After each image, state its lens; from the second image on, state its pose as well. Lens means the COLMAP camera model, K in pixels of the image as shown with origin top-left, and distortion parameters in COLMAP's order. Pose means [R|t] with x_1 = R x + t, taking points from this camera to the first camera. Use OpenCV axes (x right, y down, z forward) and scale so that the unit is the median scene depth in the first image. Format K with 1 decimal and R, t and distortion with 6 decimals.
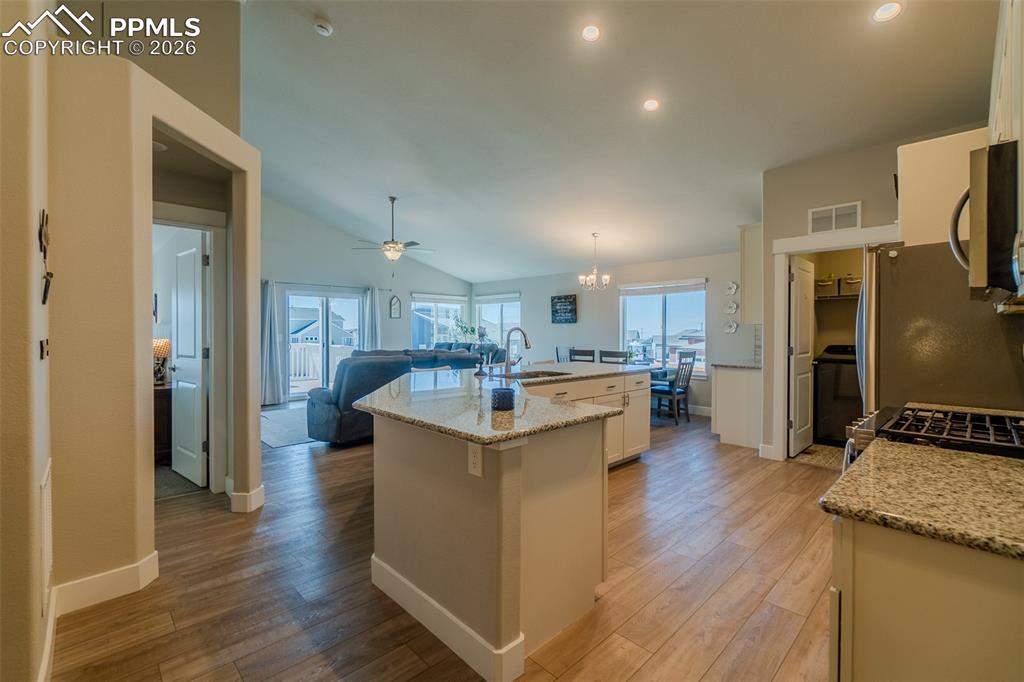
lens RADIAL K [[439.6, 0, 506.5], [0, 439.6, 334.9], [0, 0, 1]] dist [-0.007273, 0.001957]
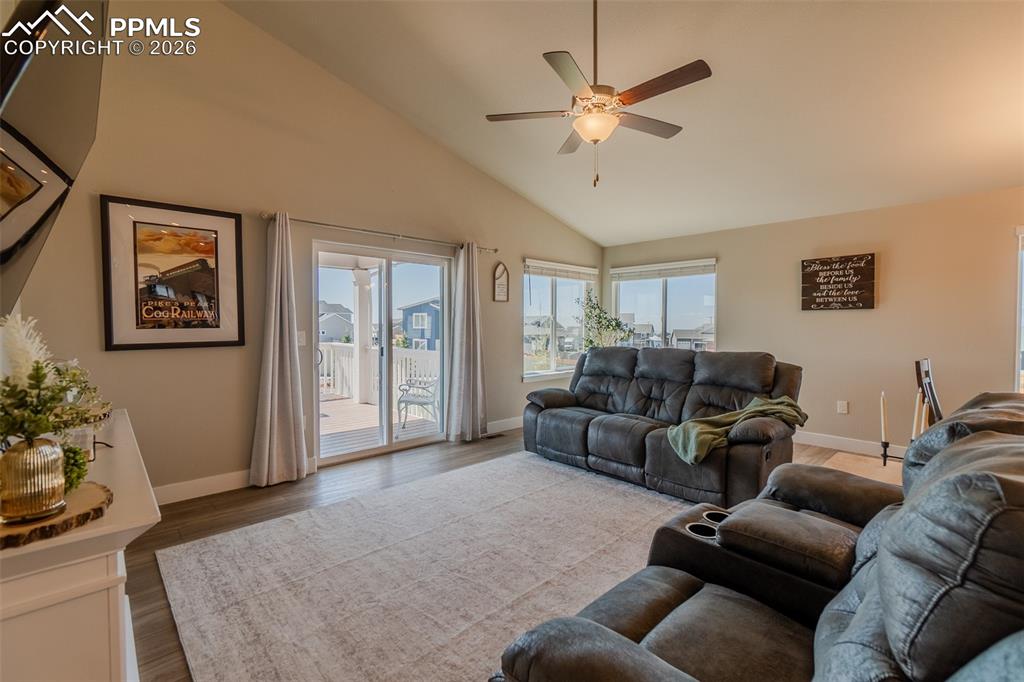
lens RADIAL K [[439.6, 0, 505.5], [0, 439.6, 332.2], [0, 0, 1]] dist [-0.007273, 0.001957]
pose [[0.999906, 0.000325, -0.013677, -0.252558], [-0.000211, 0.999965, 0.008330, -0.003993], [0.013679, -0.008327, 0.999872, 0.462764]]
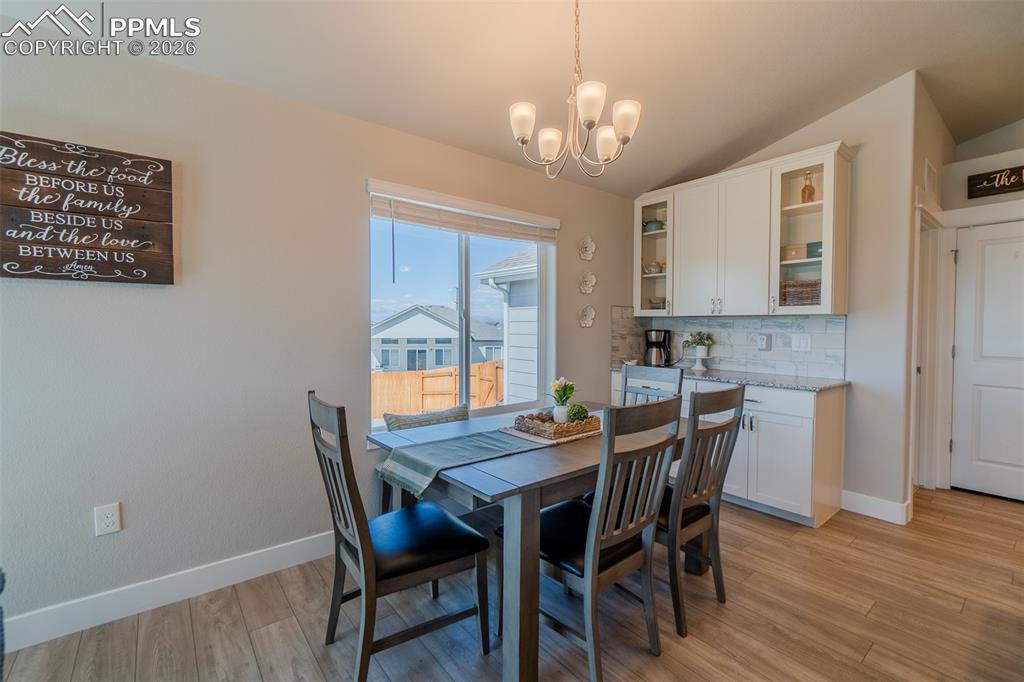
lens RADIAL K [[439.6, 0, 503.7], [0, 439.6, 338.6], [0, 0, 1]] dist [-0.007273, 0.001957]
pose [[0.102361, -0.030206, 0.994289, -0.054068], [0.004075, 0.999543, 0.029946, -0.004710], [-0.994739, 0.000986, 0.102437, 0.766253]]
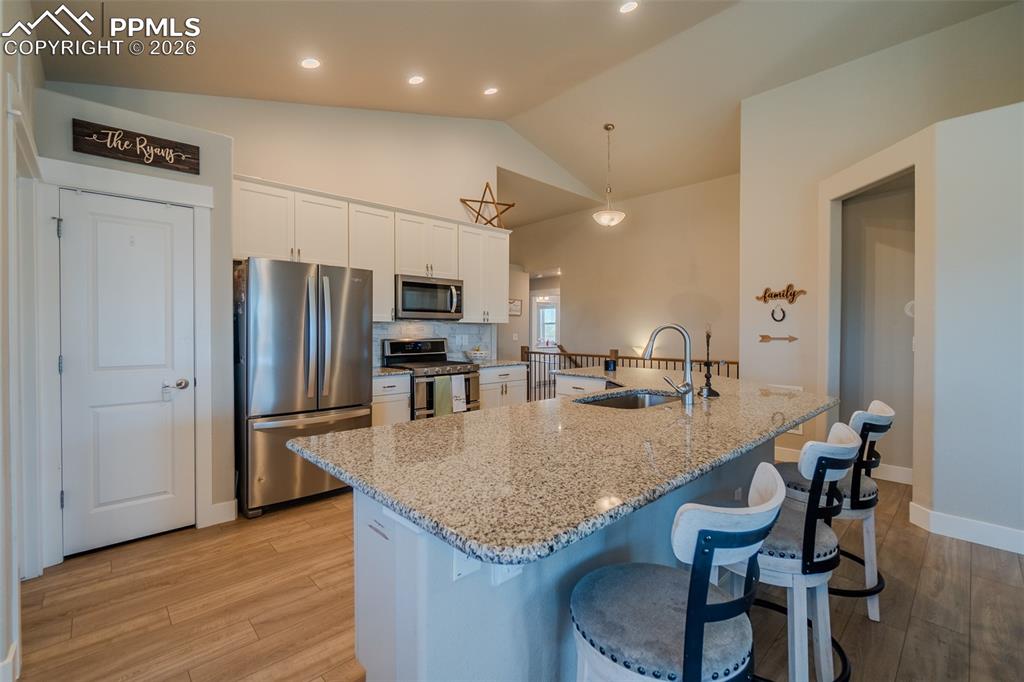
lens RADIAL K [[439.6, 0, 502.0], [0, 439.6, 335.3], [0, 0, 1]] dist [-0.007273, 0.001957]
pose [[-0.999669, -0.003443, 0.025504, 0.096942], [-0.003017, 0.999856, 0.016714, -0.003198], [-0.025558, 0.016631, -0.999535, 0.668908]]
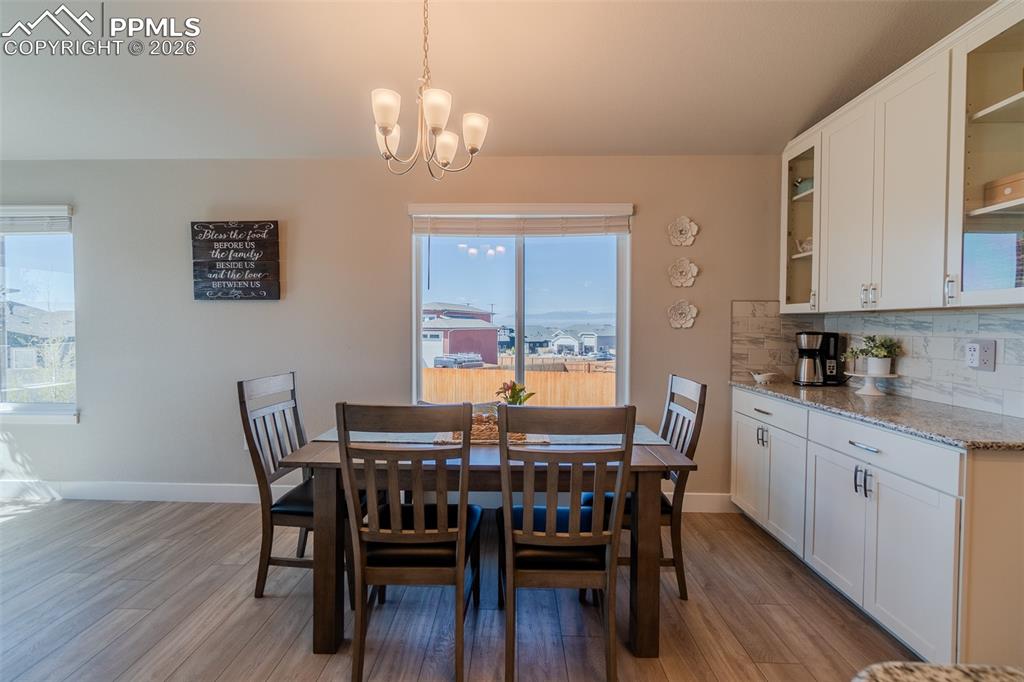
lens RADIAL K [[439.6, 0, 503.8], [0, 439.6, 337.4], [0, 0, 1]] dist [-0.007273, 0.001957]
pose [[0.714329, -0.015506, 0.699639, 0.034630], [0.002179, 0.999799, 0.019934, -0.002712], [-0.699807, -0.012715, 0.714219, 0.582875]]
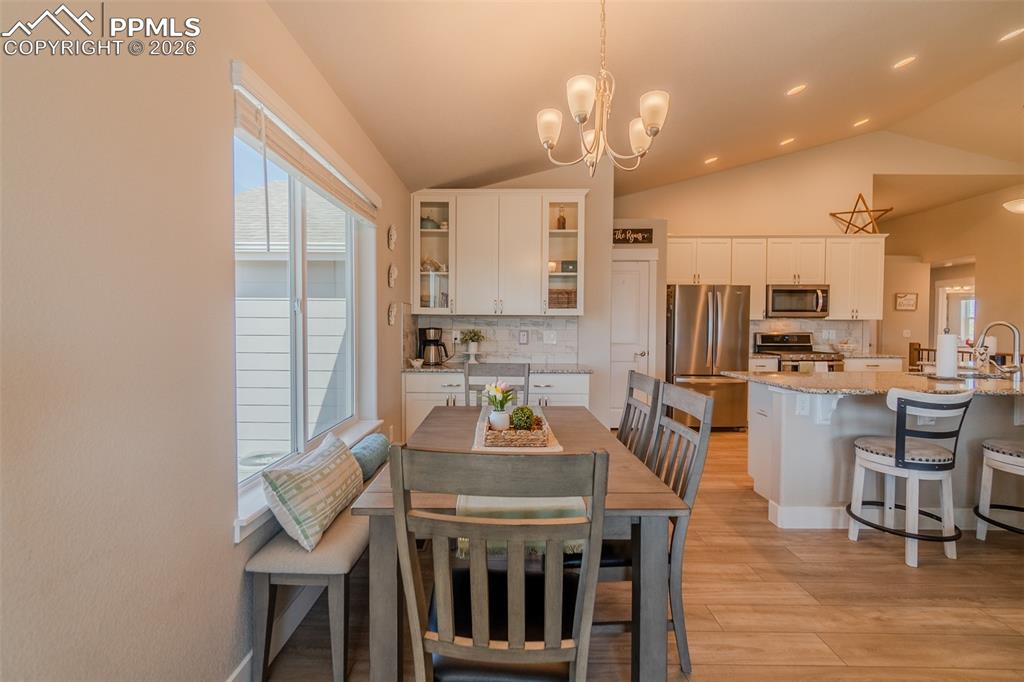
lens RADIAL K [[439.6, 0, 505.6], [0, 439.6, 336.4], [0, 0, 1]] dist [-0.007273, 0.001957]
pose [[-0.707886, -0.023121, 0.705948, 0.039124], [-0.000787, 0.999489, 0.031945, -0.005335], [-0.706326, 0.022057, -0.707543, 0.927556]]
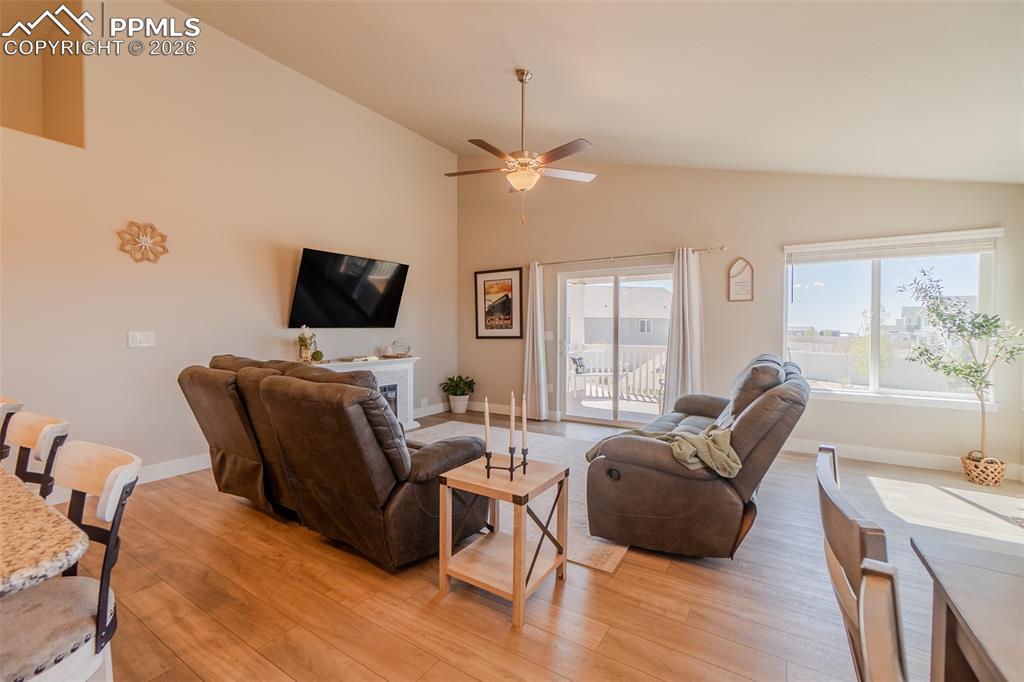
lens RADIAL K [[439.6, 0, 497.8], [0, 439.6, 338.7], [0, 0, 1]] dist [-0.007273, 0.001957]
pose [[0.227994, 0.019950, -0.973458, 0.188261], [-0.009294, 0.999789, 0.018313, -0.001592], [0.973618, 0.004872, 0.228131, 0.644197]]
